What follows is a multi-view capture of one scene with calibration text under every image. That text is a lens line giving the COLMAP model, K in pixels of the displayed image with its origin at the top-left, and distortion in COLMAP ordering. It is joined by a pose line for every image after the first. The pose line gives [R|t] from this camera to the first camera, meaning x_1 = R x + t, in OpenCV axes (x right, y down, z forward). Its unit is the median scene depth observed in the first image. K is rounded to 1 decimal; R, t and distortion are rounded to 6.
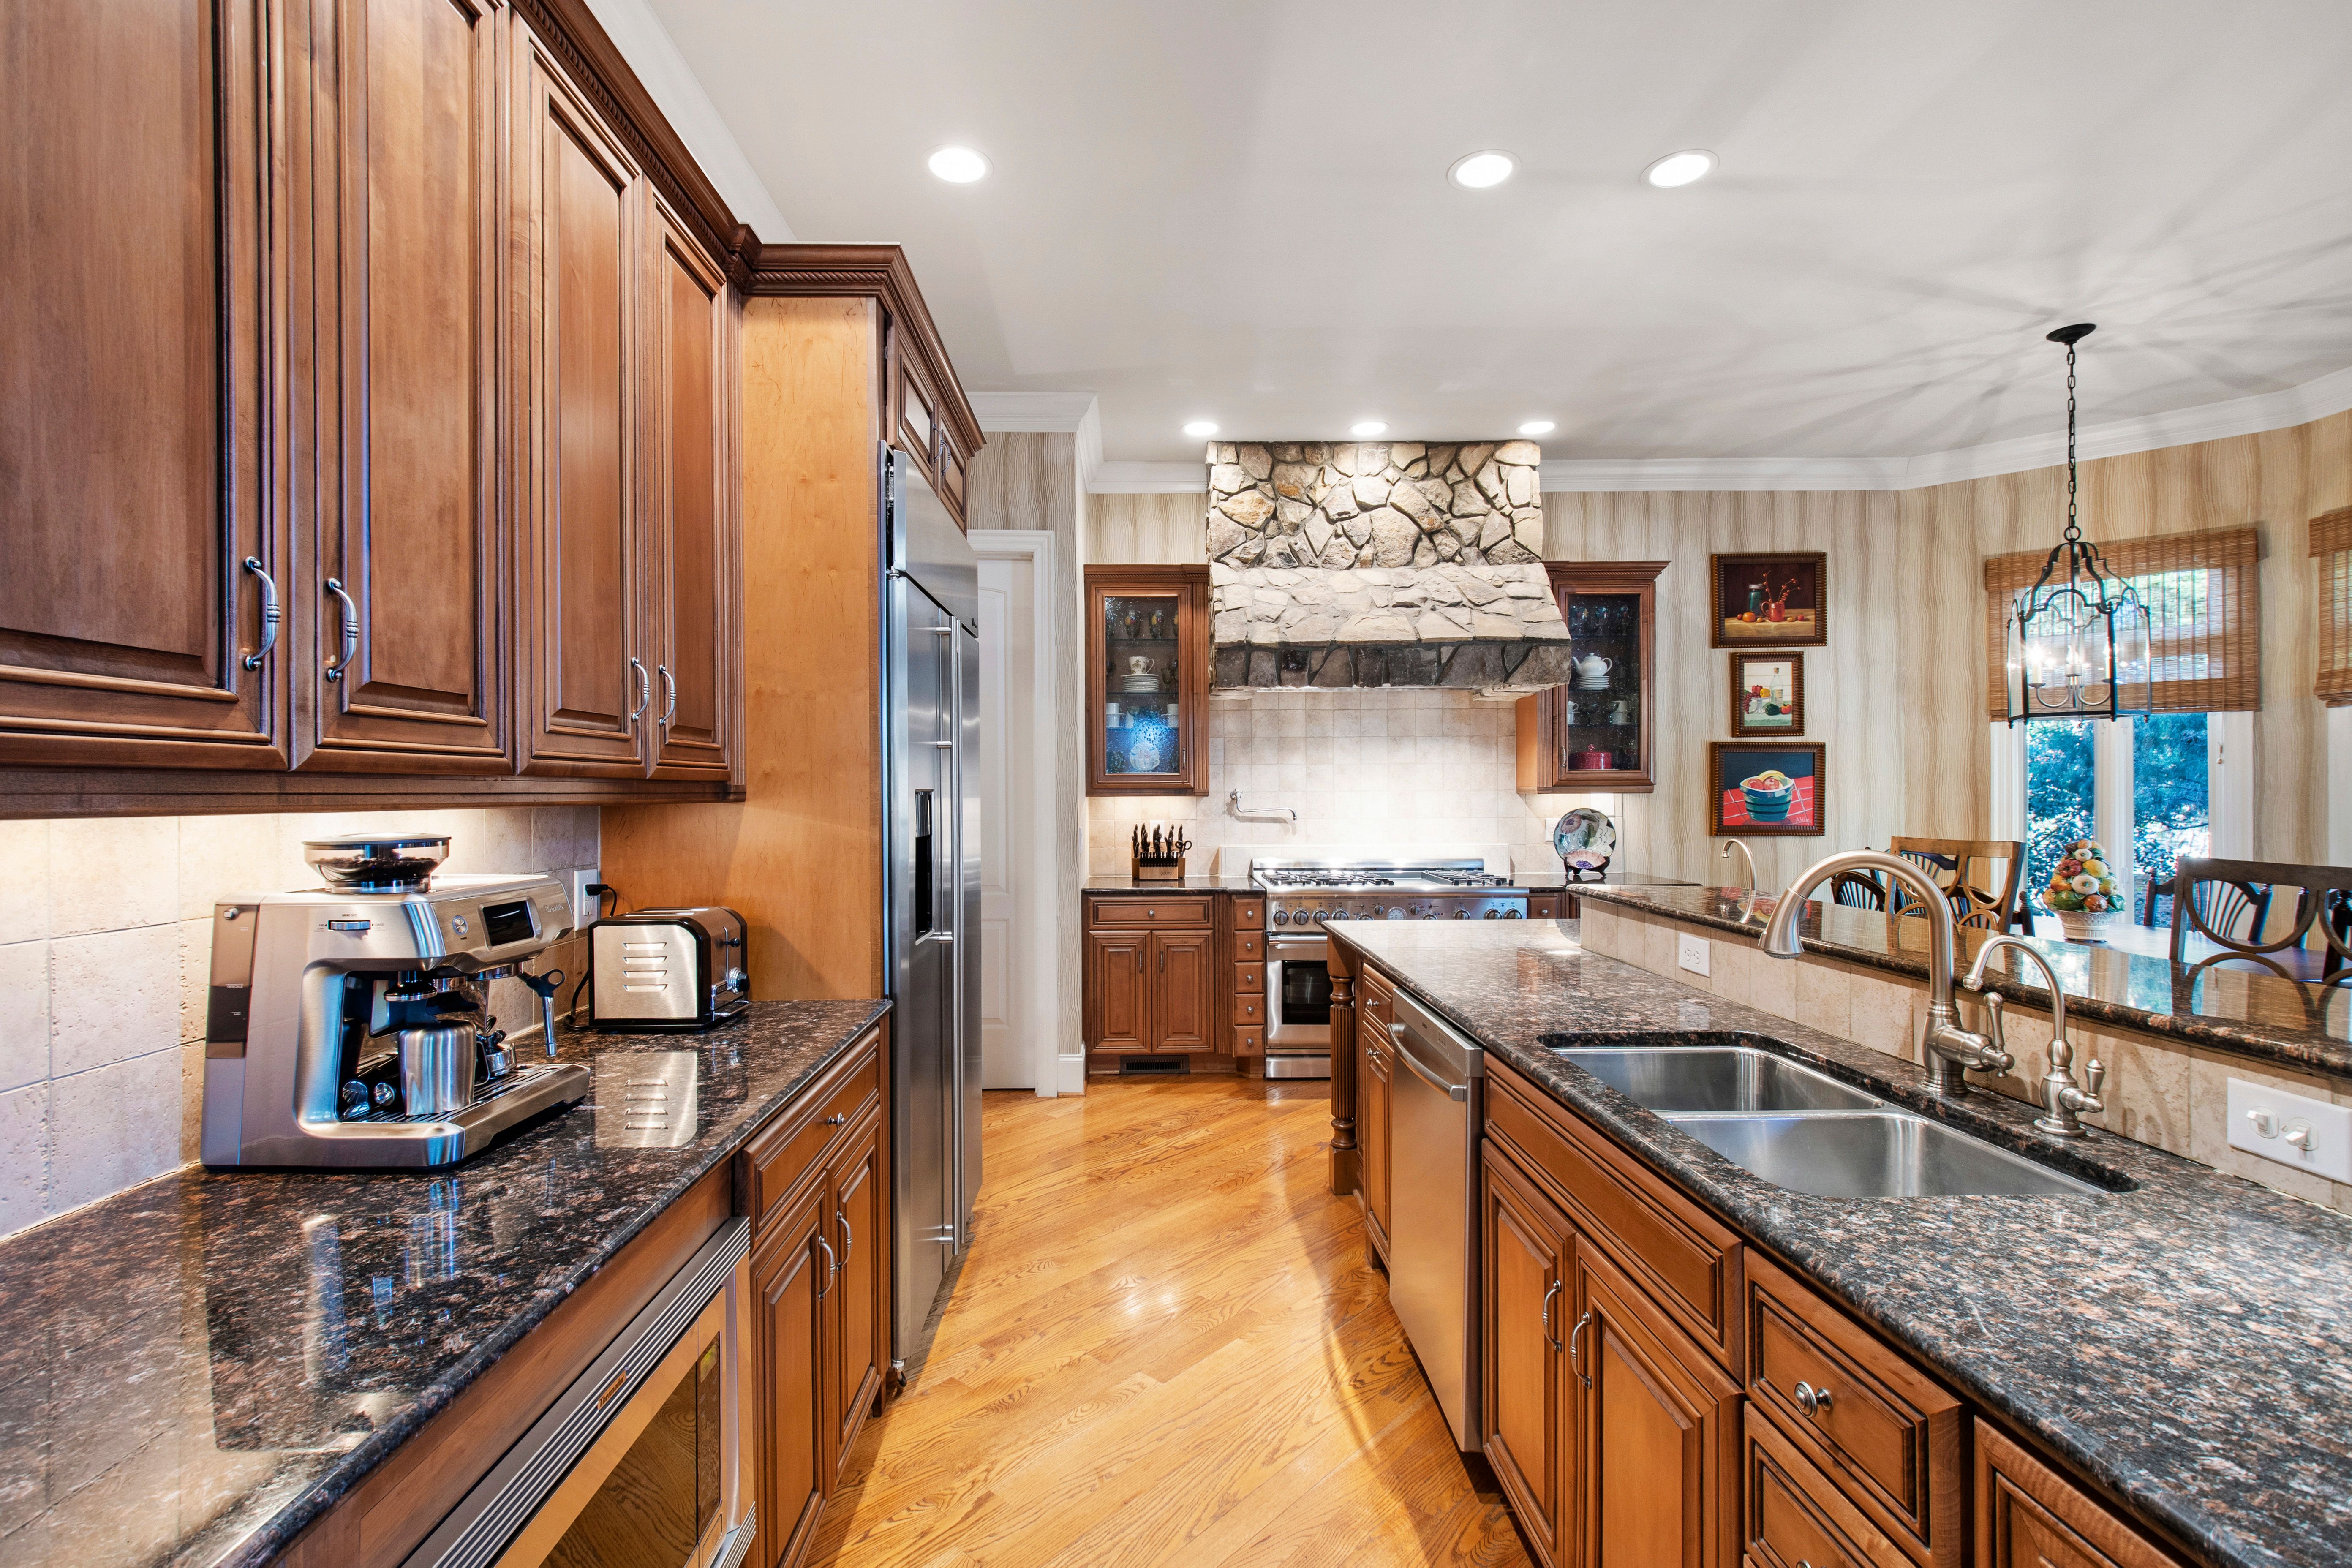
lens RADIAL K [[1045.4, 0, 1164.1], [0, 1045.4, 791.5], [0, 0, 1]] dist [0.018379, -0.016474]
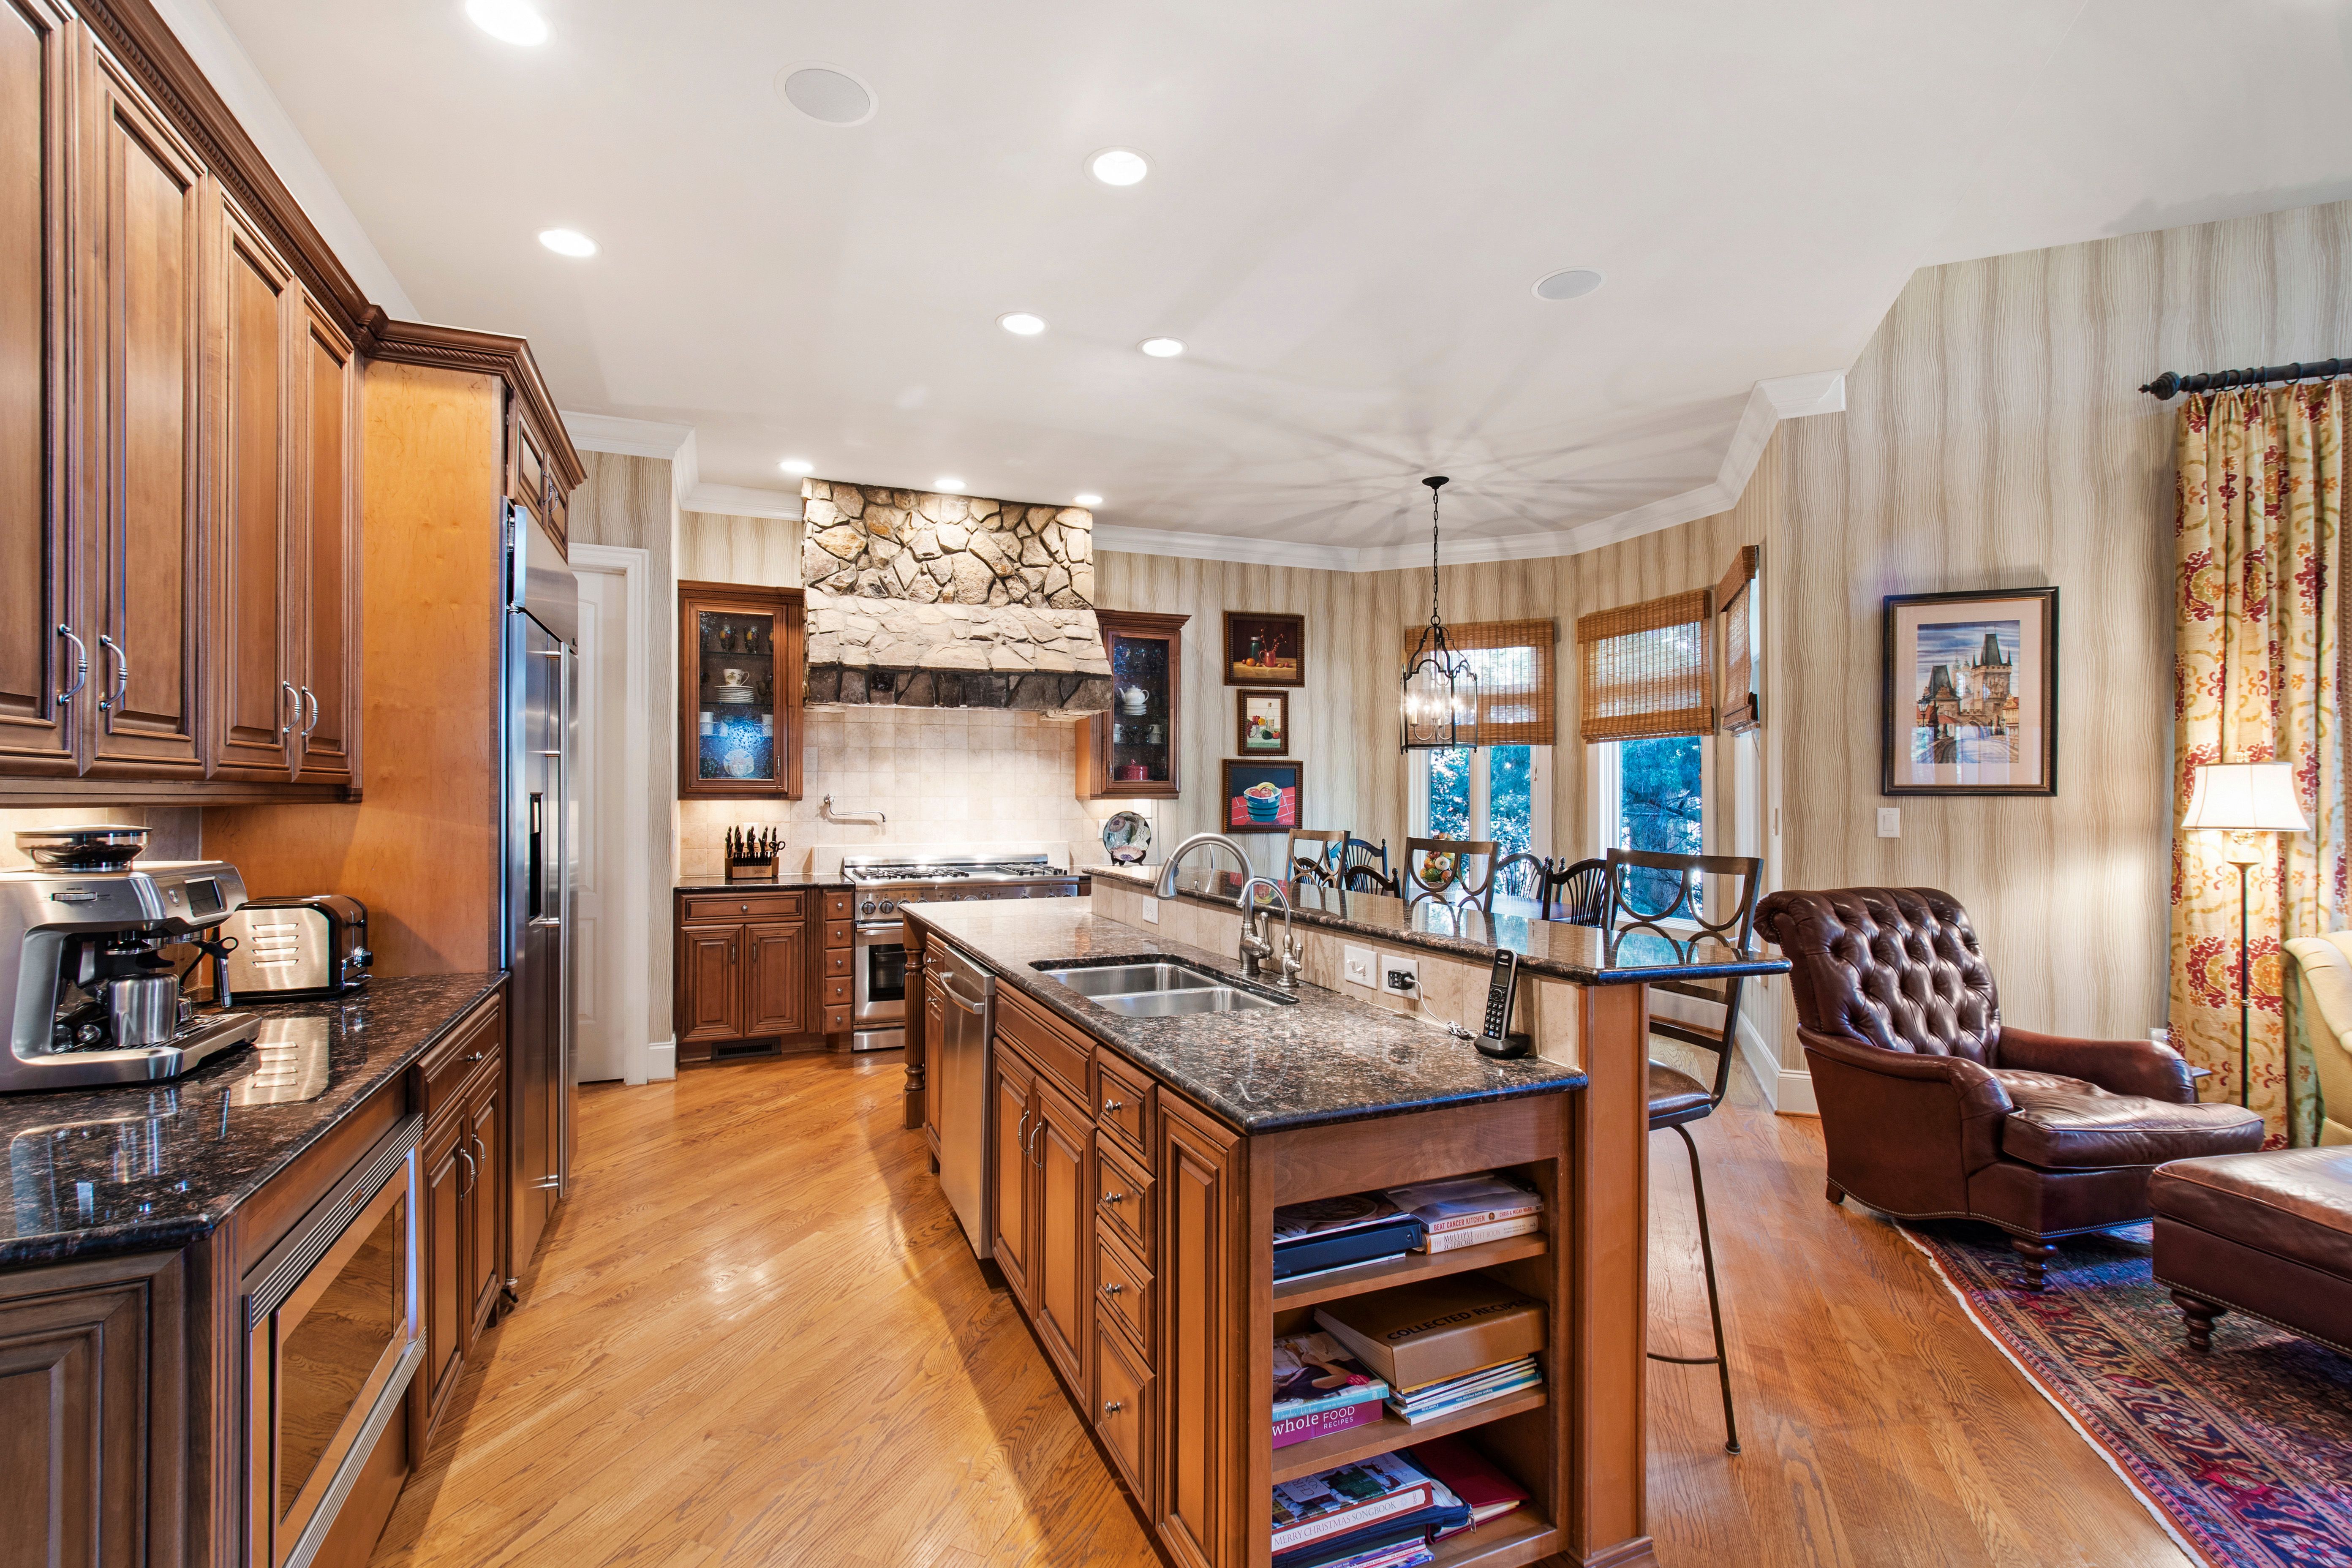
lens RADIAL K [[1045.4, 0, 1164.1], [0, 1045.4, 791.5], [0, 0, 1]] dist [0.018379, -0.016474]
pose [[0.932307, 0.007205, 0.361597, -0.000755], [-0.005295, 0.999966, -0.006271, 0.000069], [-0.361630, 0.003932, 0.932313, -0.161554]]
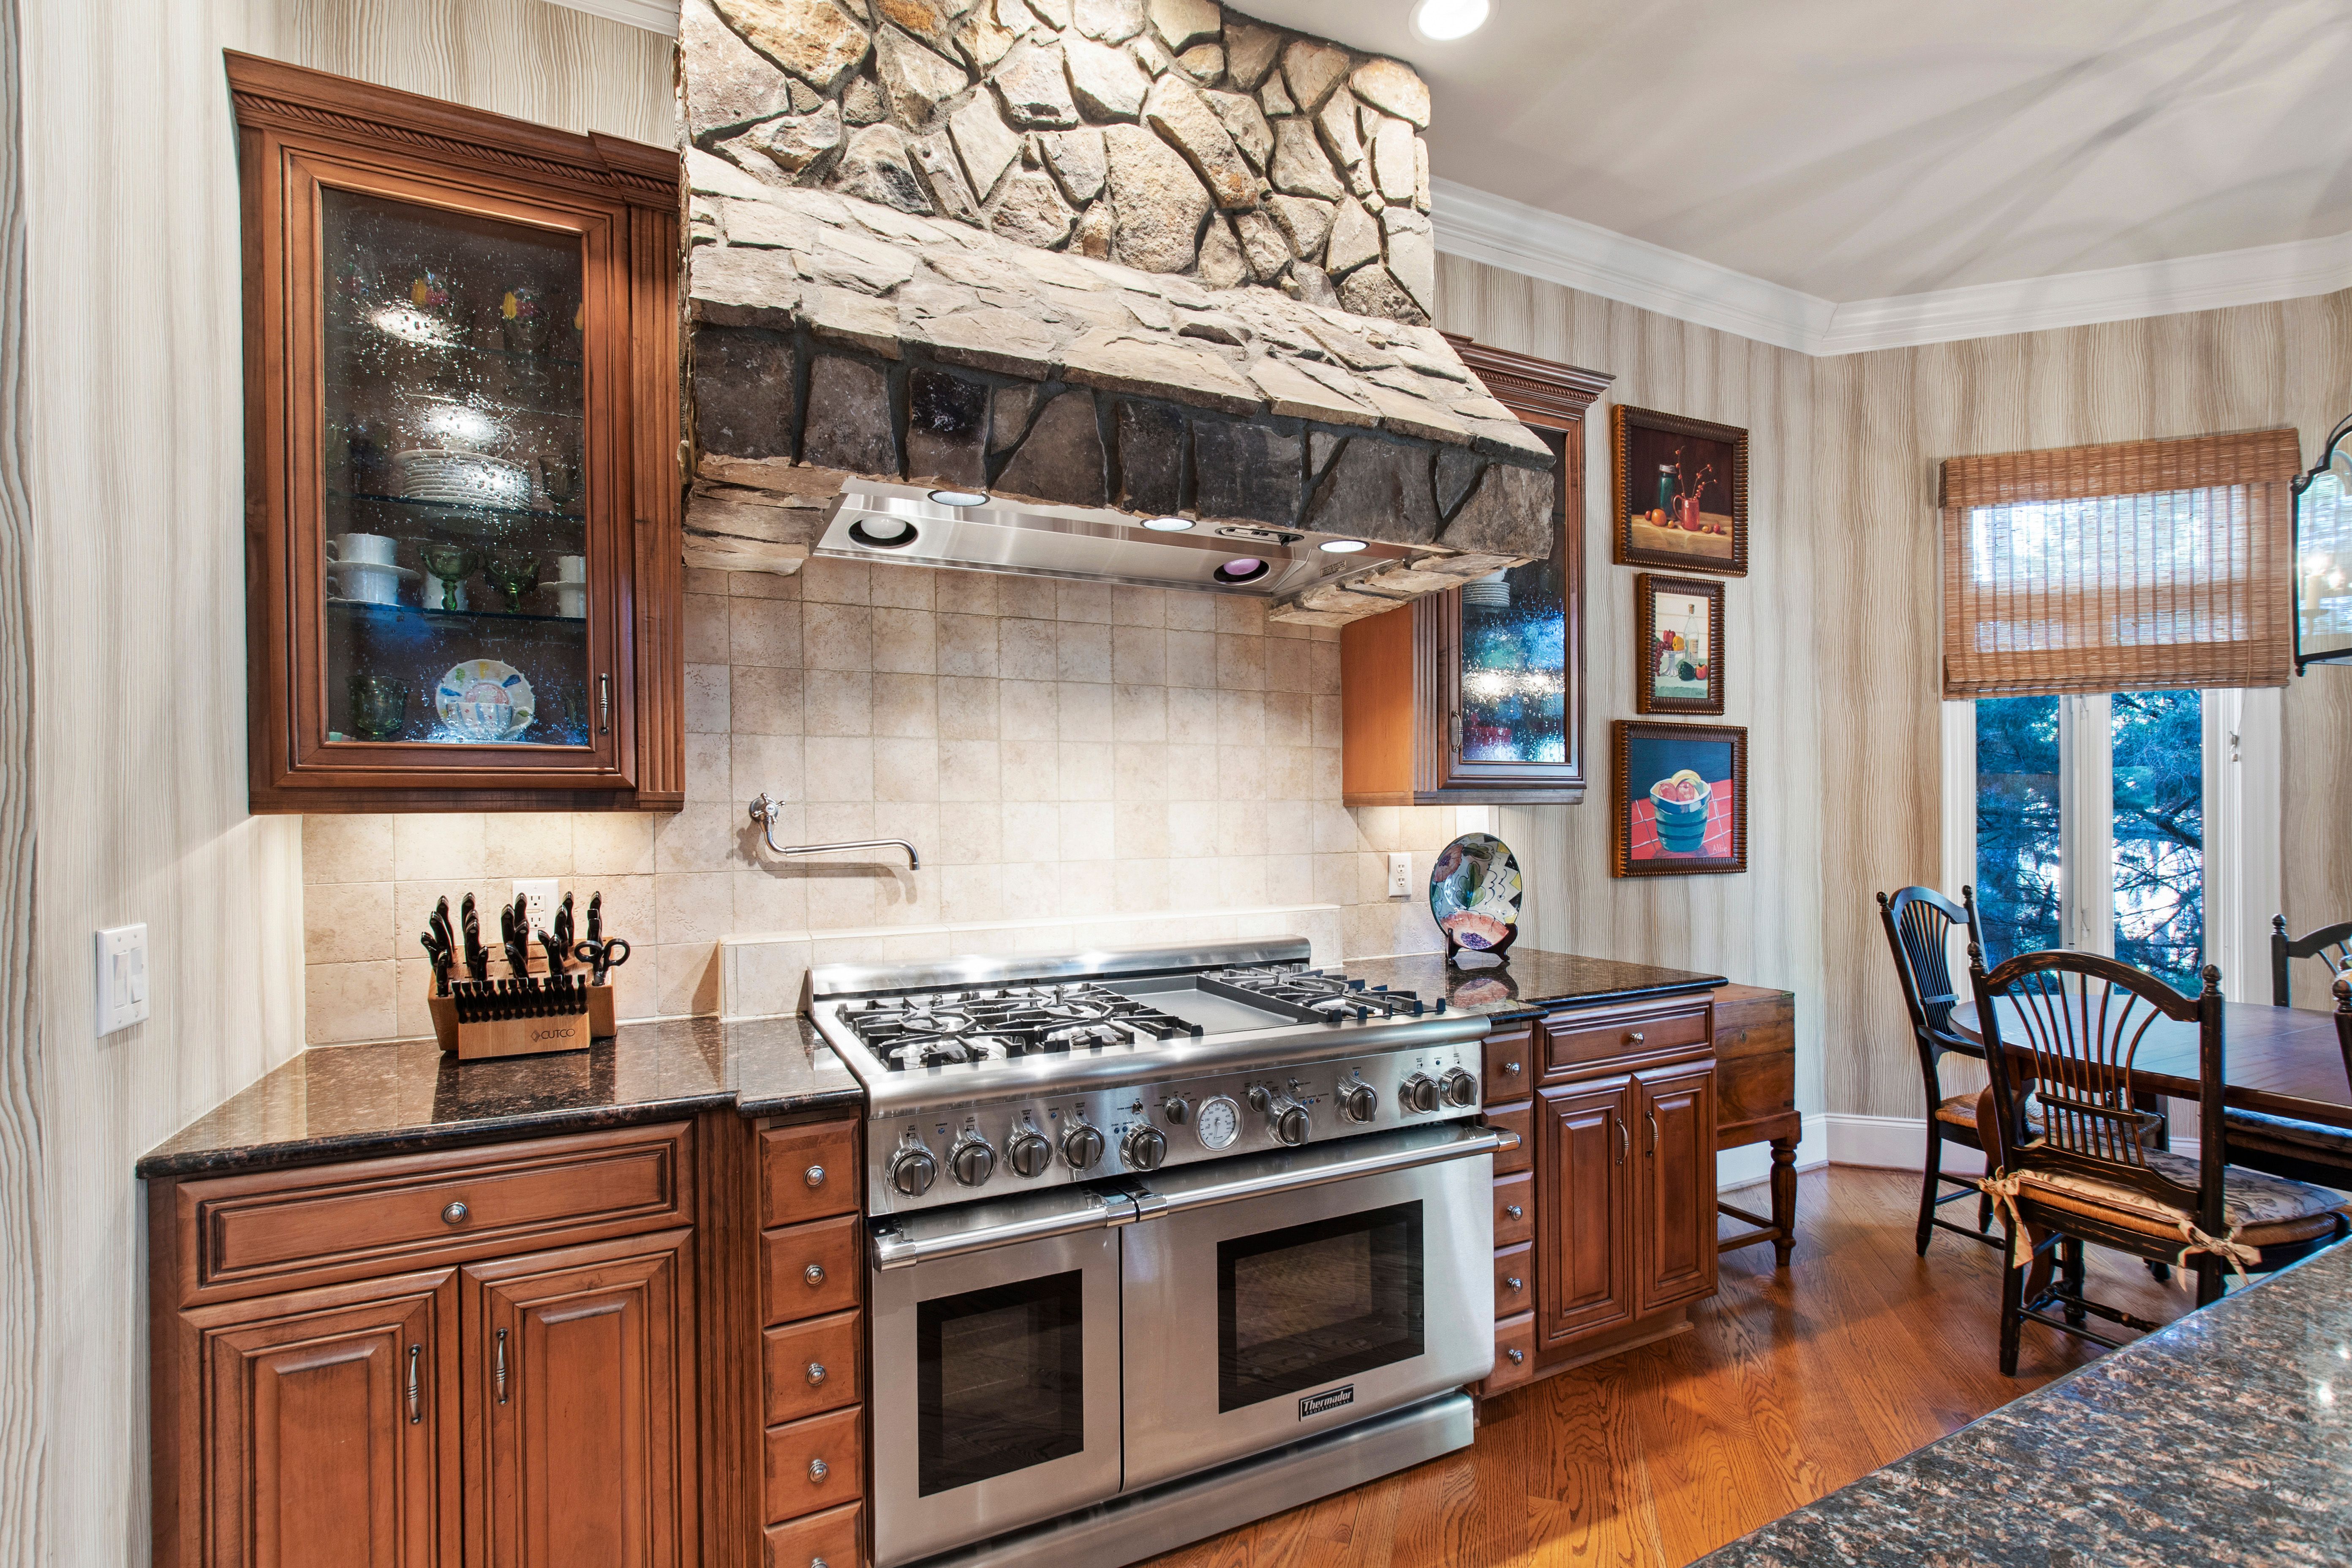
lens RADIAL K [[1061.4, 0, 1170.1], [0, 1061.4, 823.5], [0, 0, 1]] dist [-0.001497, -0.000530]
pose [[0.906076, -0.006600, 0.423063, 0.040639], [0.006189, 0.999978, 0.002346, 0.009224], [-0.423069, 0.000493, 0.906097, 0.609967]]
